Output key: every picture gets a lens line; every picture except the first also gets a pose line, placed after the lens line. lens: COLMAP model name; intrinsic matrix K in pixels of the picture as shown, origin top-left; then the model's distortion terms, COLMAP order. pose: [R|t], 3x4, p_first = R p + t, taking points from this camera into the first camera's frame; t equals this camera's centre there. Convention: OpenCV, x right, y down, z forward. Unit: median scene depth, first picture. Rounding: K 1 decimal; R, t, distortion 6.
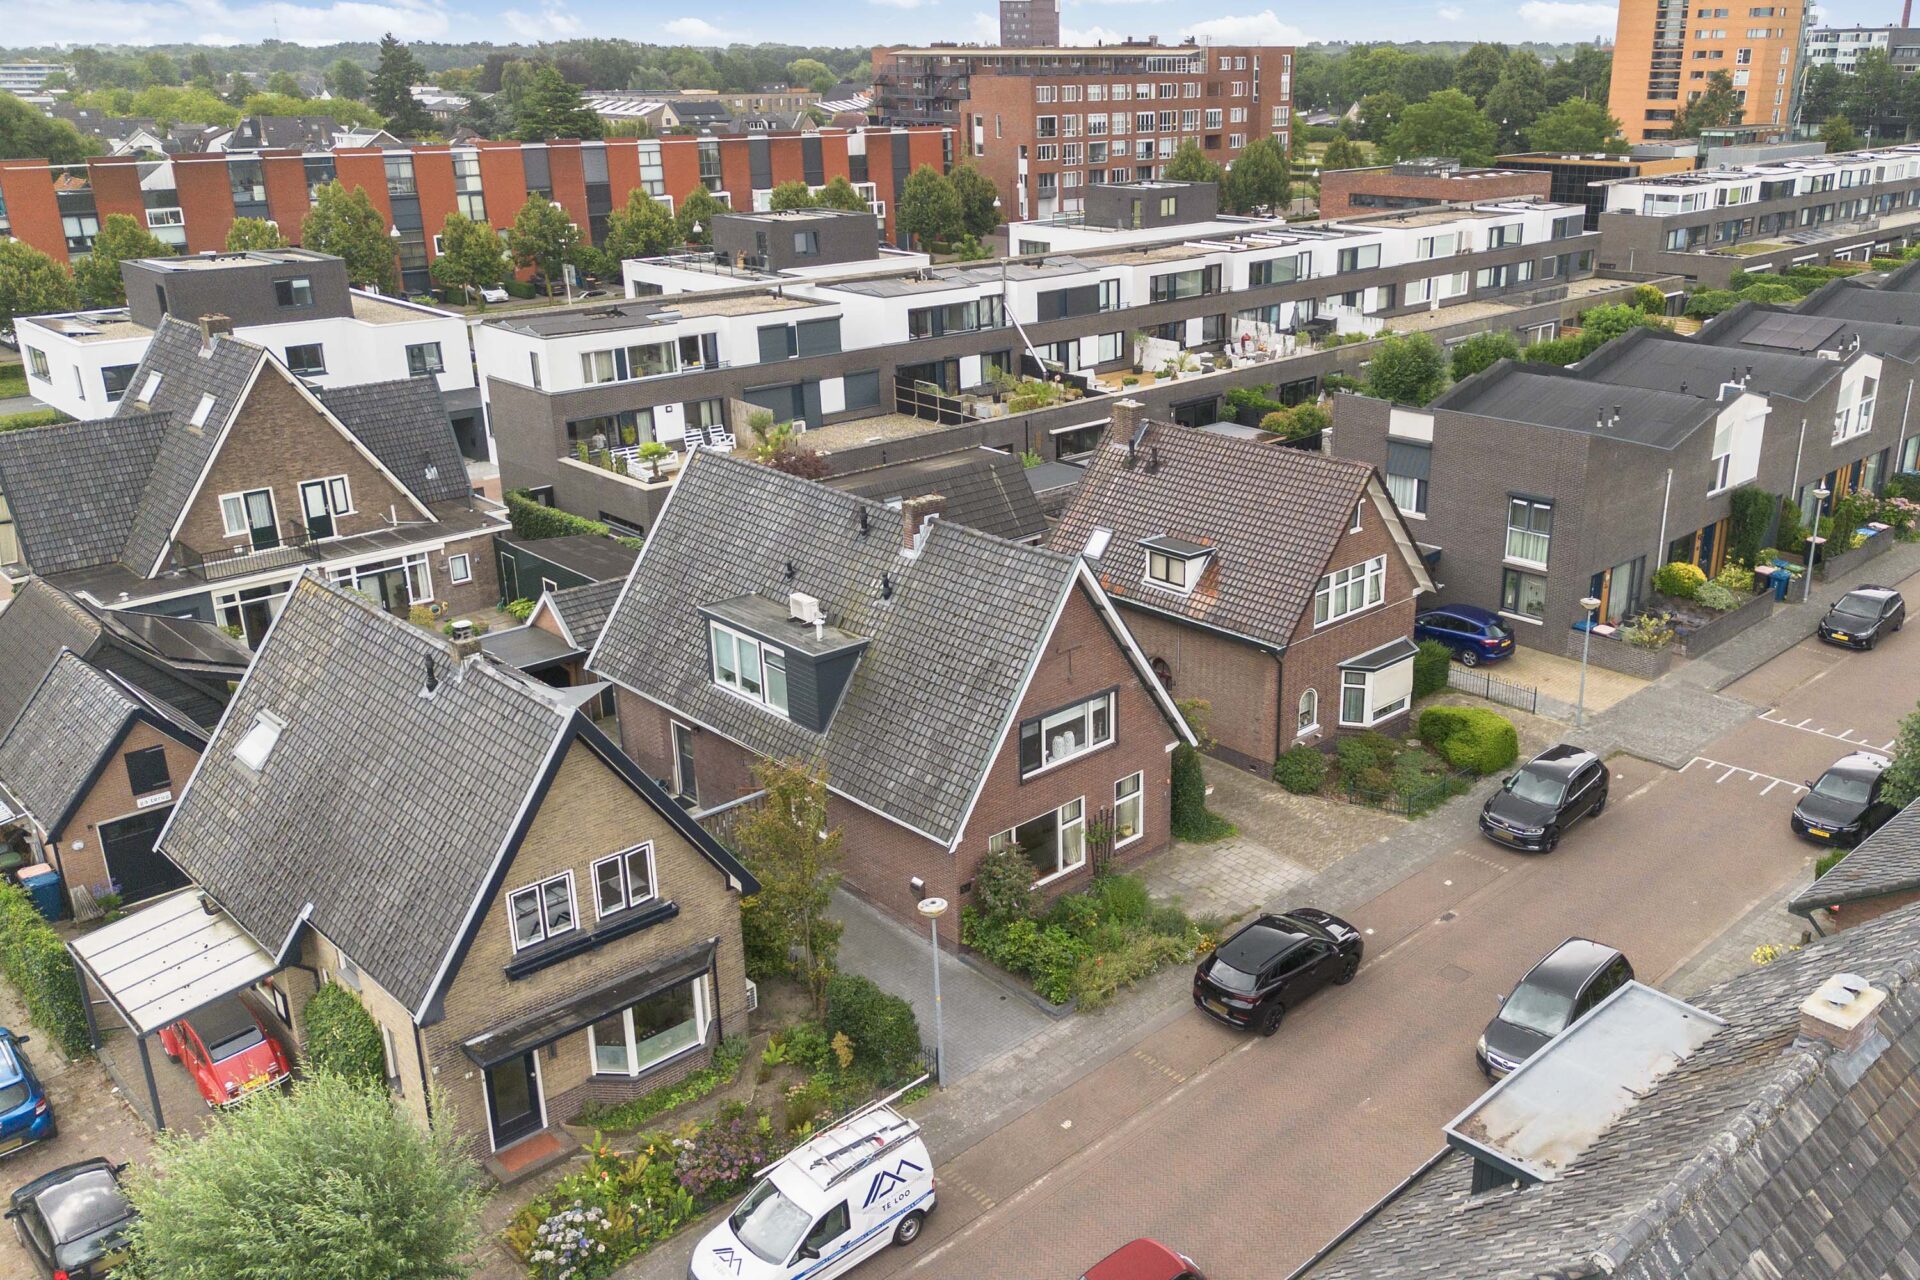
lens RADIAL K [[1433.1, 0, 847.8], [0, 1433.1, 594.7], [0, 0, 1]] dist [0.028888, -0.004917]
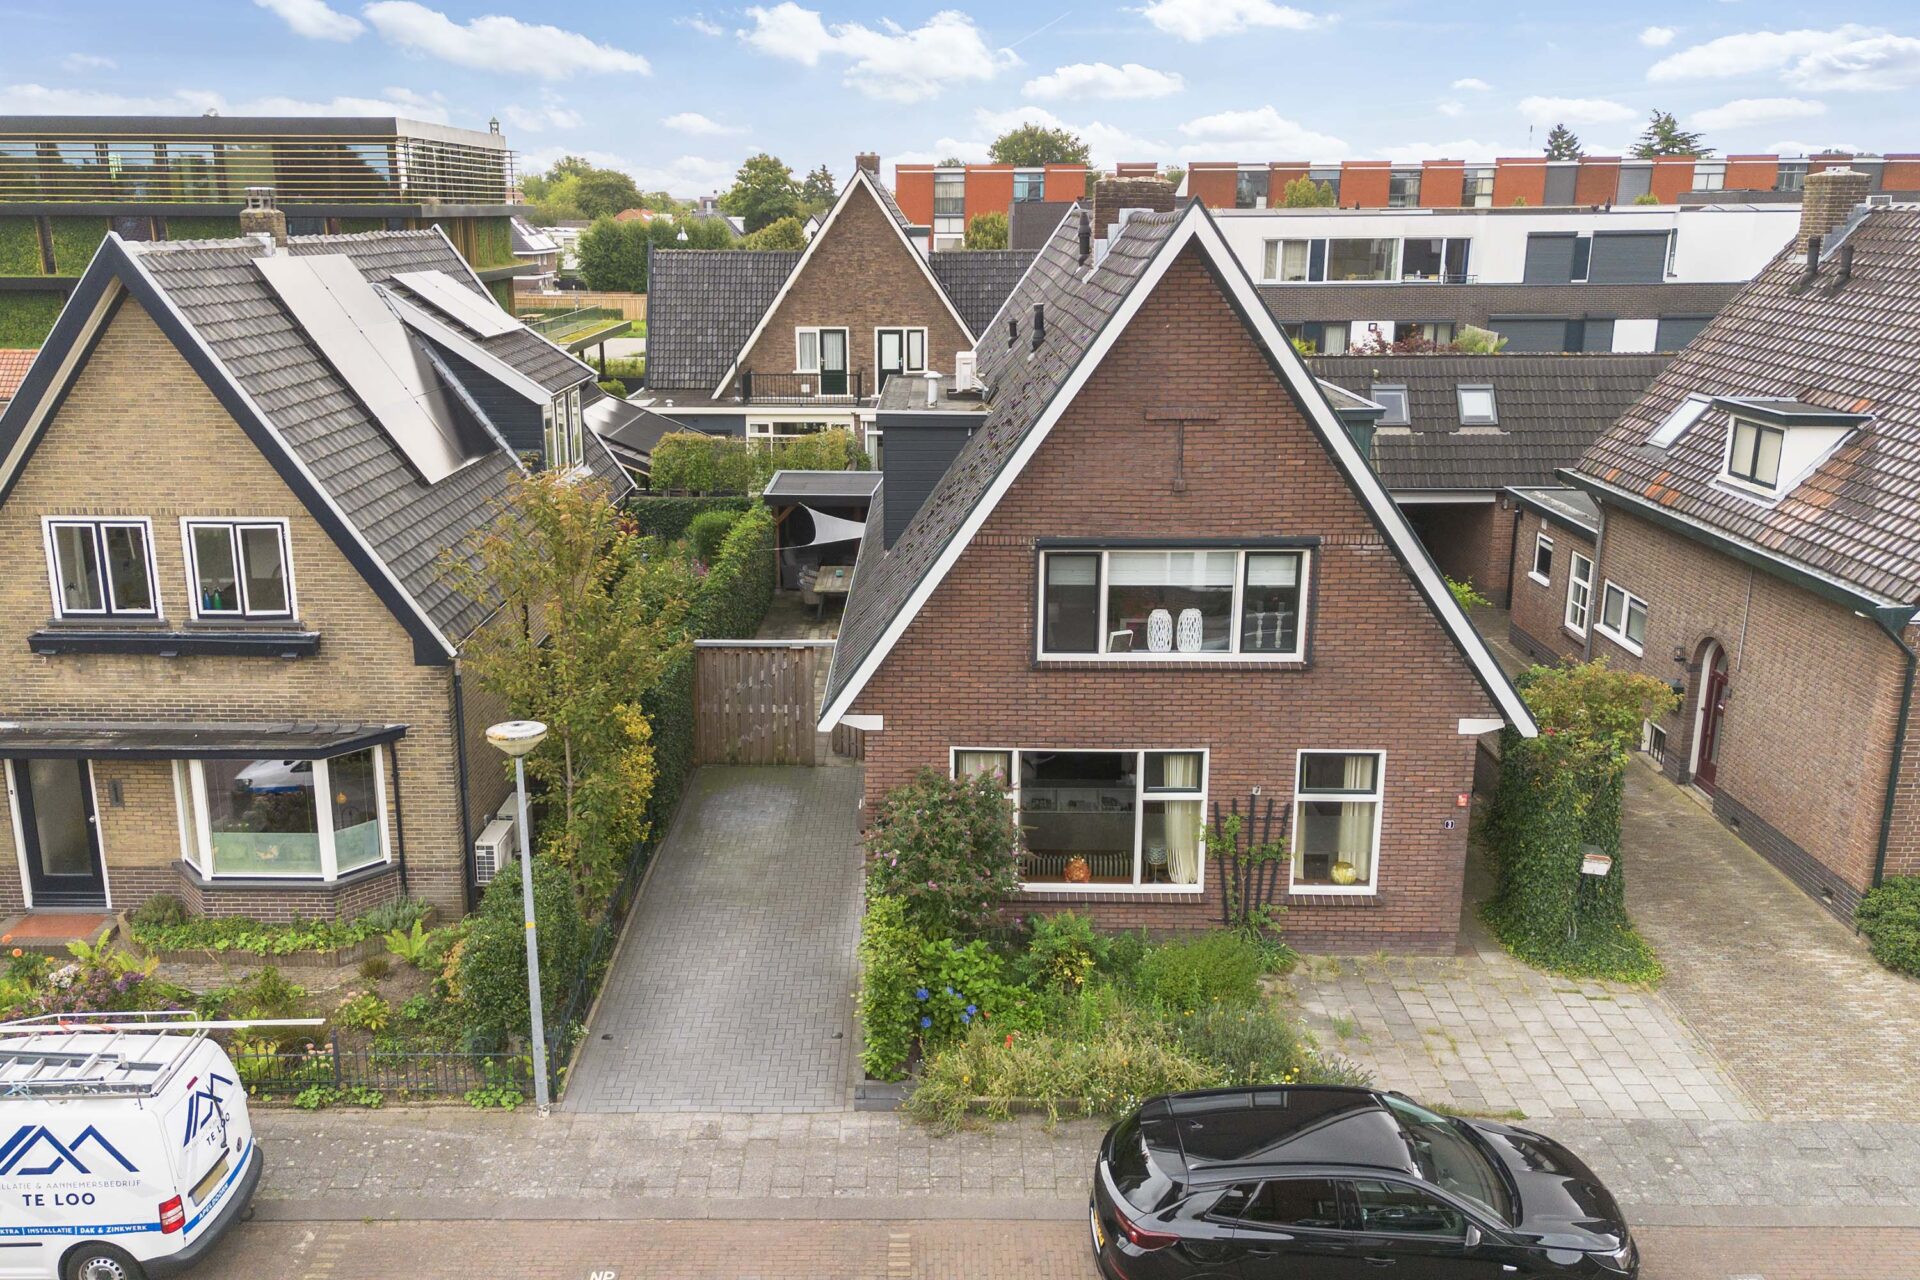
lens RADIAL K [[1433.1, 0, 847.8], [0, 1433.1, 594.7], [0, 0, 1]] dist [0.028888, -0.004917]
pose [[0.770753, 0.212238, -0.600746, 0.191123], [-0.232558, 0.971547, 0.044869, 0.051289], [0.593175, 0.105125, 0.798180, 0.284474]]
